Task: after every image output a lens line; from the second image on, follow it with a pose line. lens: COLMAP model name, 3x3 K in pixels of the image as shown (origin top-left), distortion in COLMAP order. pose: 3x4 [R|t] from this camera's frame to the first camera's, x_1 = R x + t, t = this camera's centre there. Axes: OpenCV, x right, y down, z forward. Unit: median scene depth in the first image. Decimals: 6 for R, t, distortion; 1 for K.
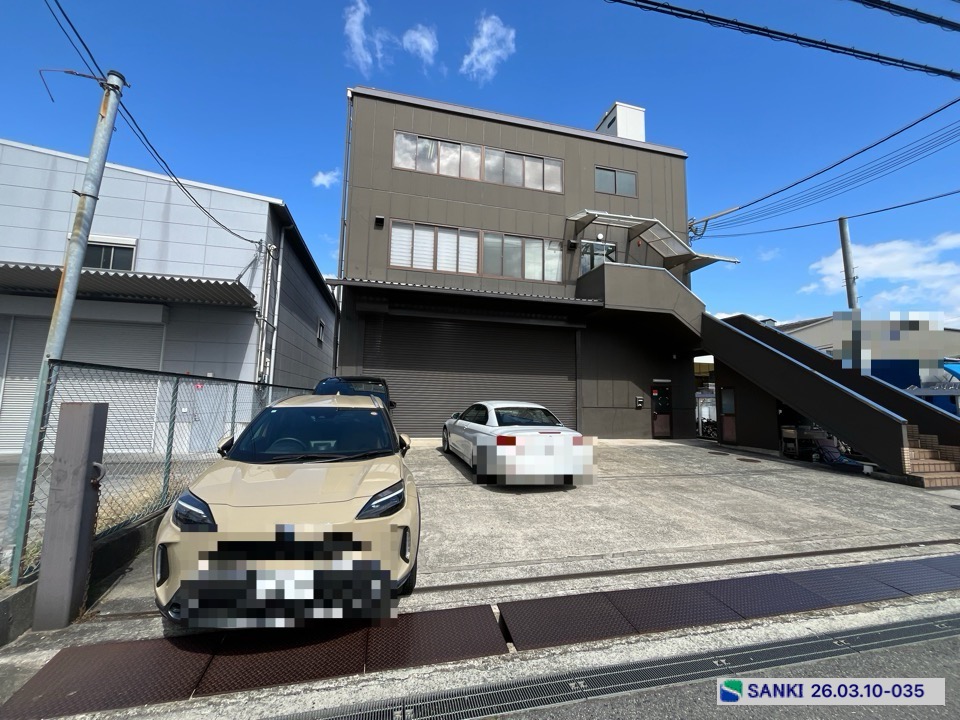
lens RADIAL K [[384.5, 0, 477.7], [0, 384.5, 358.8], [0, 0, 1]] dist [-0.002890, -0.000269]
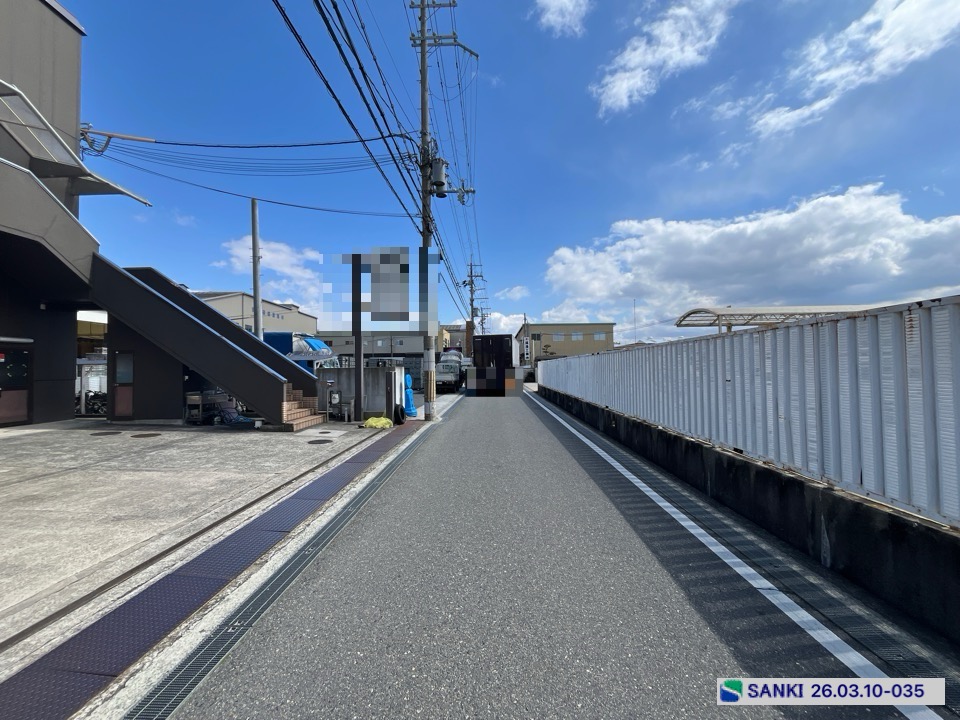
lens RADIAL K [[384.5, 0, 477.4], [0, 384.5, 359.2], [0, 0, 1]] dist [-0.002890, -0.000269]
pose [[0.255847, 0.000862, 0.966717, 0.046847], [-0.084472, 0.996195, 0.021468, 0.009051], [-0.963020, -0.087153, 0.254946, 0.058546]]
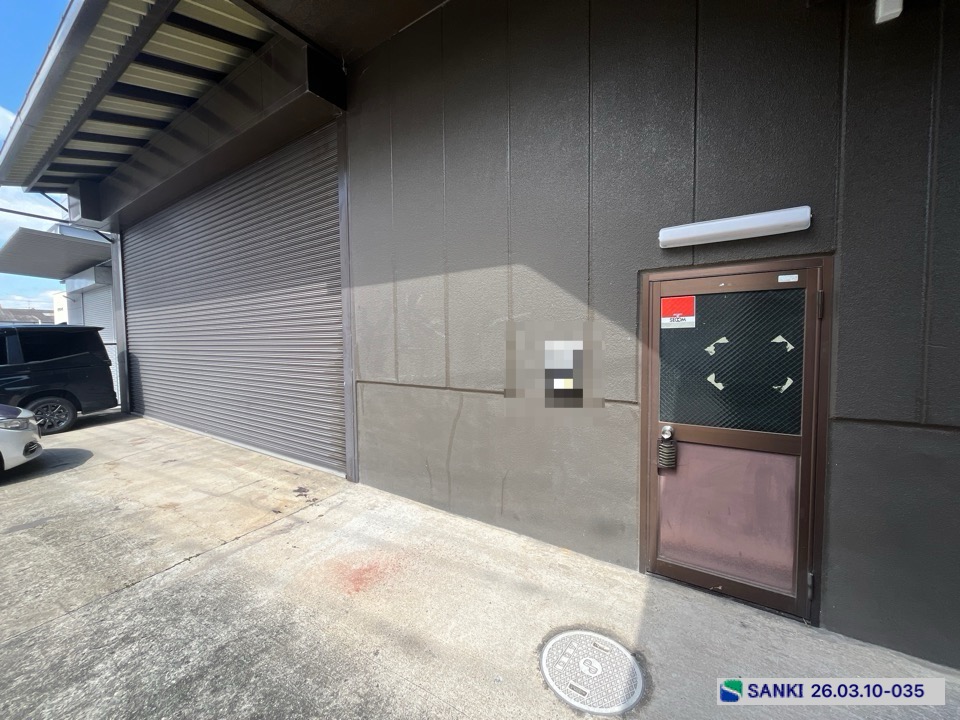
lens RADIAL K [[384.5, 0, 477.8], [0, 384.5, 360.7], [0, 0, 1]] dist [-0.002890, -0.000269]
pose [[0.678385, 0.013712, -0.734578, 0.588095], [0.102956, 0.988186, 0.113526, 0.091020], [0.727457, -0.152643, 0.668959, 0.923528]]
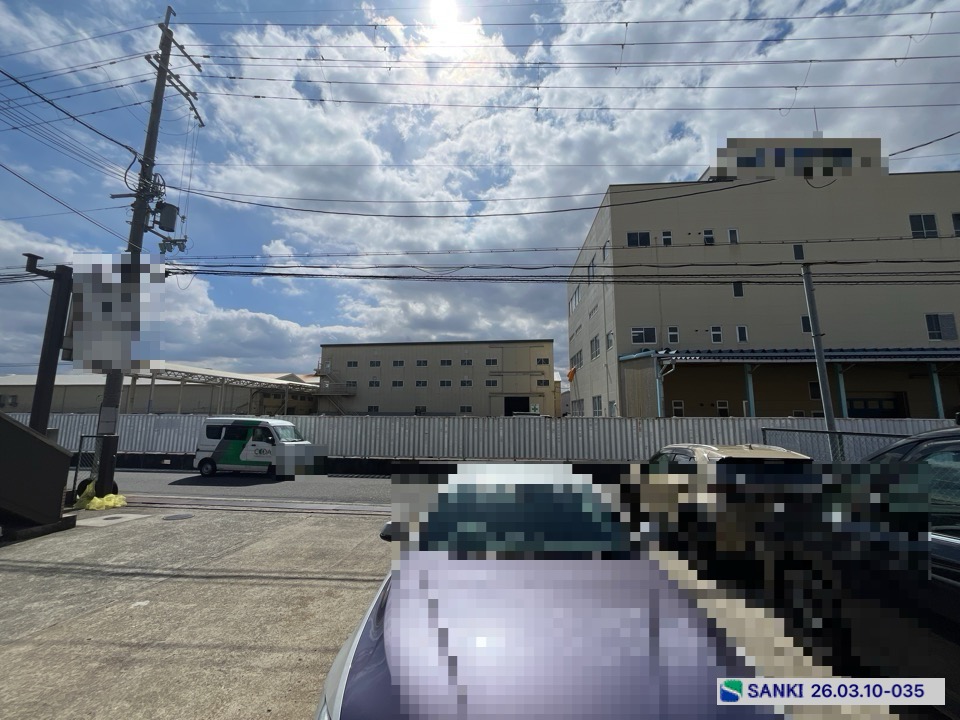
lens RADIAL K [[384.5, 0, 475.5], [0, 384.5, 355.1], [0, 0, 1]] dist [-0.002890, -0.000269]
pose [[-0.945051, 0.025382, 0.325936, -0.017055], [-0.059388, 0.967064, -0.247507, 0.065968], [-0.321483, -0.253263, -0.912418, 0.941188]]
